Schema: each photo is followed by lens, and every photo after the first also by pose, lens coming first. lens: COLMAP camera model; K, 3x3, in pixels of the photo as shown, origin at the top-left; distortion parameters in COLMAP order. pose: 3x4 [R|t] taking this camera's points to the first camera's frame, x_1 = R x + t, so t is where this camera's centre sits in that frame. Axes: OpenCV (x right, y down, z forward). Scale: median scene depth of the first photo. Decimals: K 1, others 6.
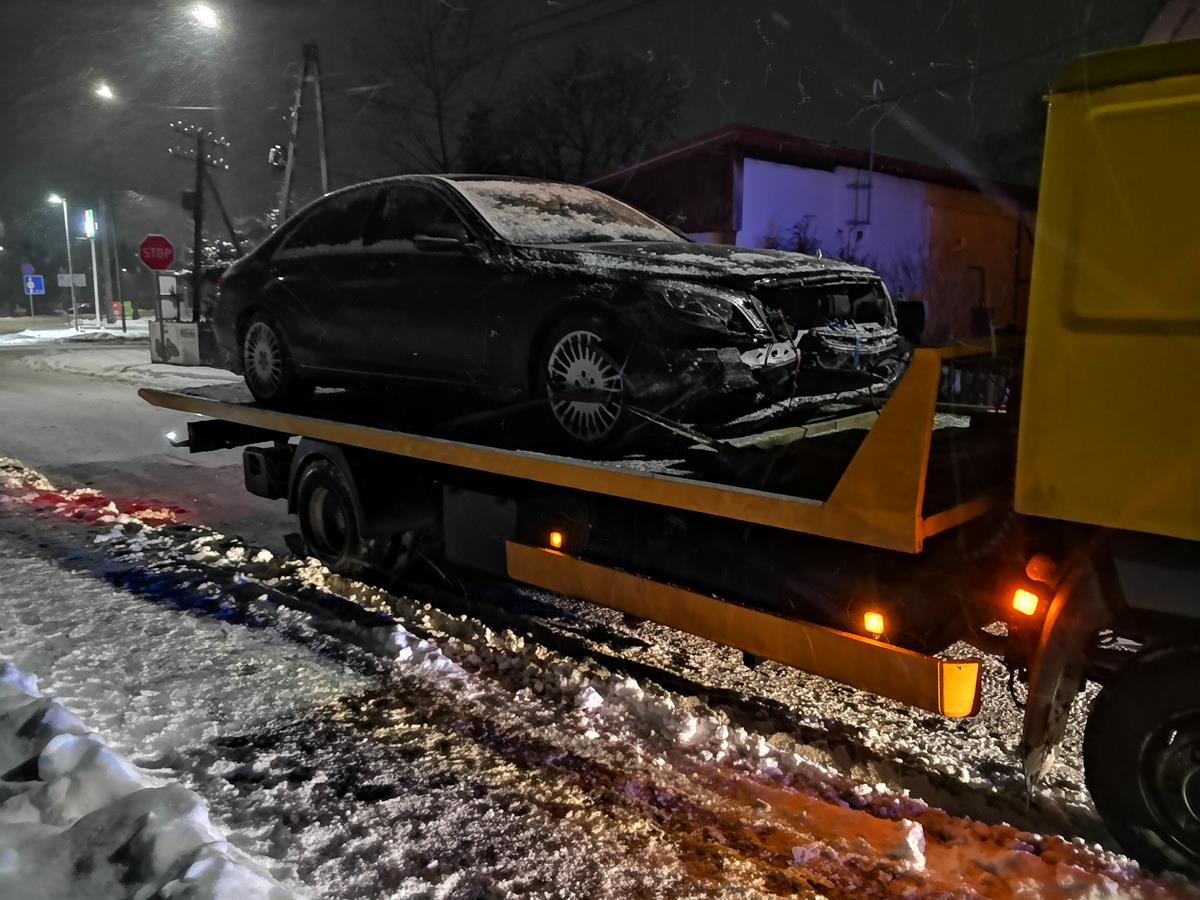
lens RADIAL K [[1012.6, 0, 600.0], [0, 1012.6, 450.0], [0, 0, 1]] dist [0.005864, -0.008034]
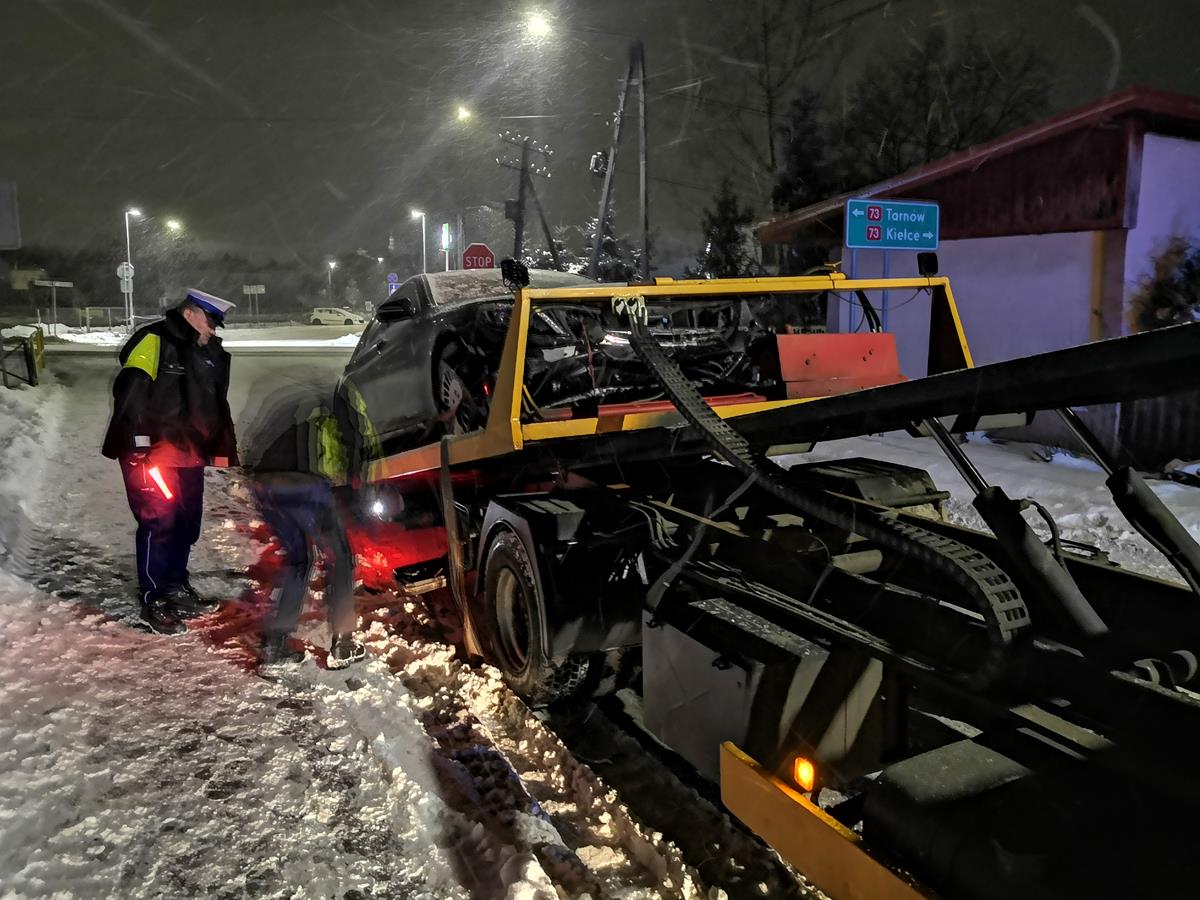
lens RADIAL K [[1012.6, 0, 600.0], [0, 1012.6, 450.0], [0, 0, 1]] dist [0.005864, -0.008034]
pose [[0.948976, 0.056748, -0.310201, 0.007629], [-0.060268, 0.998181, -0.001767, -0.055575], [0.309536, 0.020372, 0.950669, 0.353914]]
